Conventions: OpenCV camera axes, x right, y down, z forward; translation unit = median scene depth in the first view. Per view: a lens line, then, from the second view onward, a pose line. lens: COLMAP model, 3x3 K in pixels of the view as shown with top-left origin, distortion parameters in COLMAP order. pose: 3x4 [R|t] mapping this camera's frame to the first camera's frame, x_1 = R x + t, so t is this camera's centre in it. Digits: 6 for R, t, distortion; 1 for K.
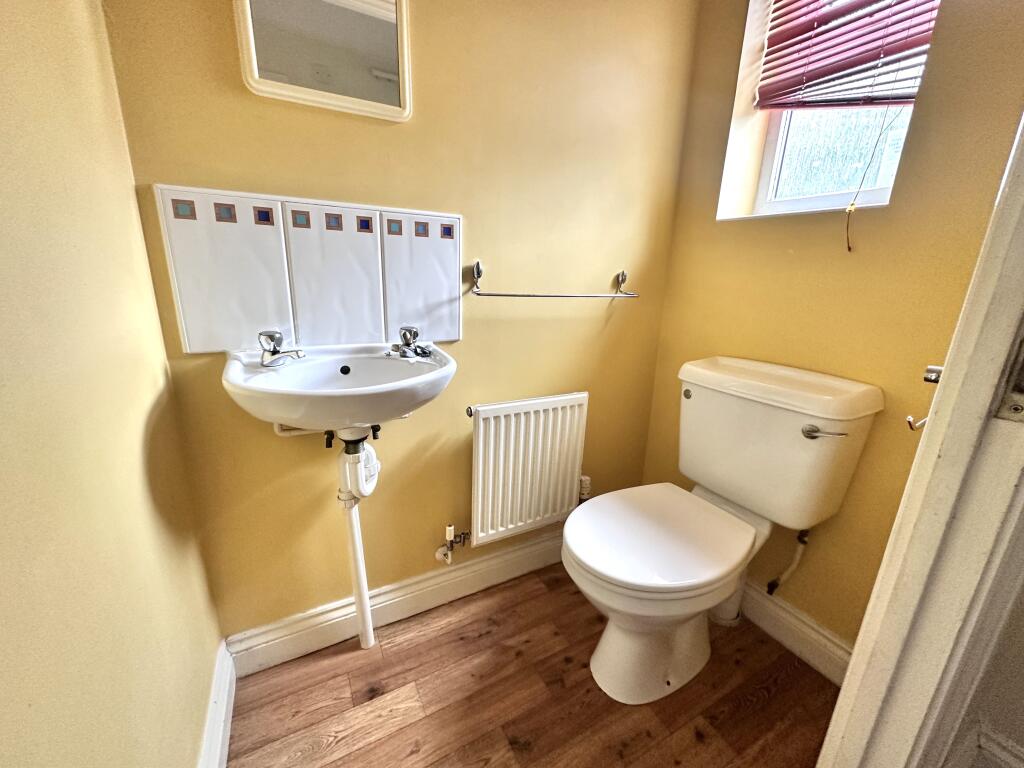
lens RADIAL K [[409.9, 0, 513.1], [0, 409.9, 383.2], [0, 0, 1]] dist [0.000041, -0.000785]
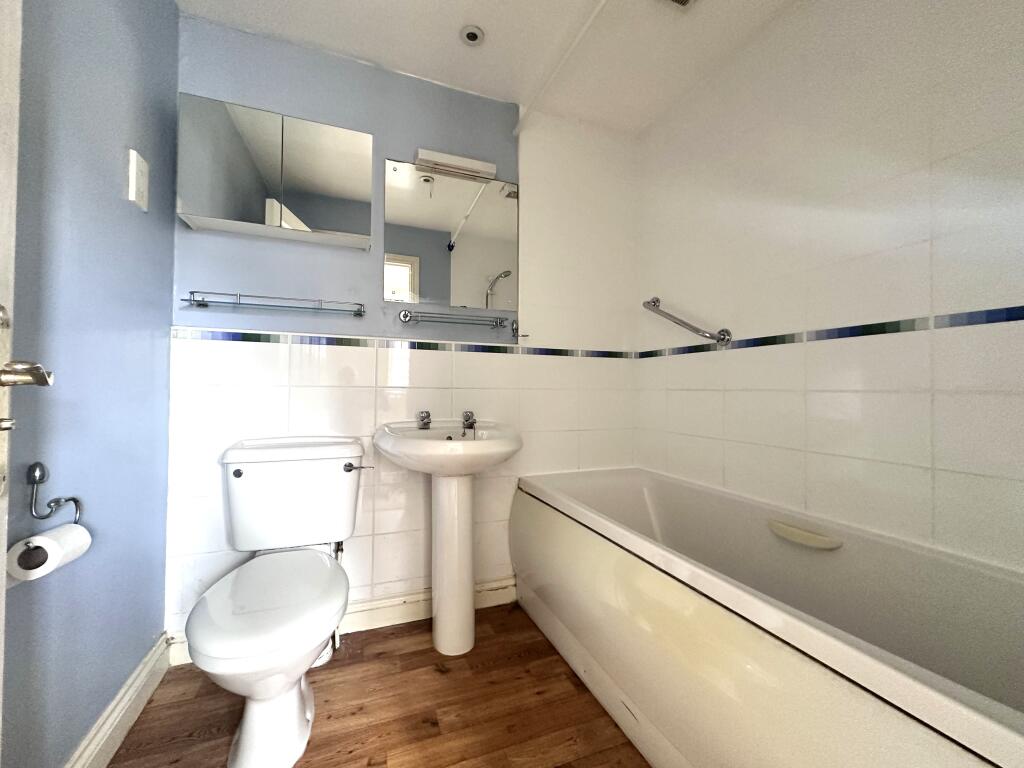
lens RADIAL K [[409.9, 0, 512.6], [0, 409.9, 385.3], [0, 0, 1]] dist [0.000041, -0.000785]
pose [[-0.988649, -0.038340, 0.145270, -0.365725], [0.000364, 0.966278, 0.257500, -0.445700], [-0.150244, 0.254630, -0.955296, 1.833402]]
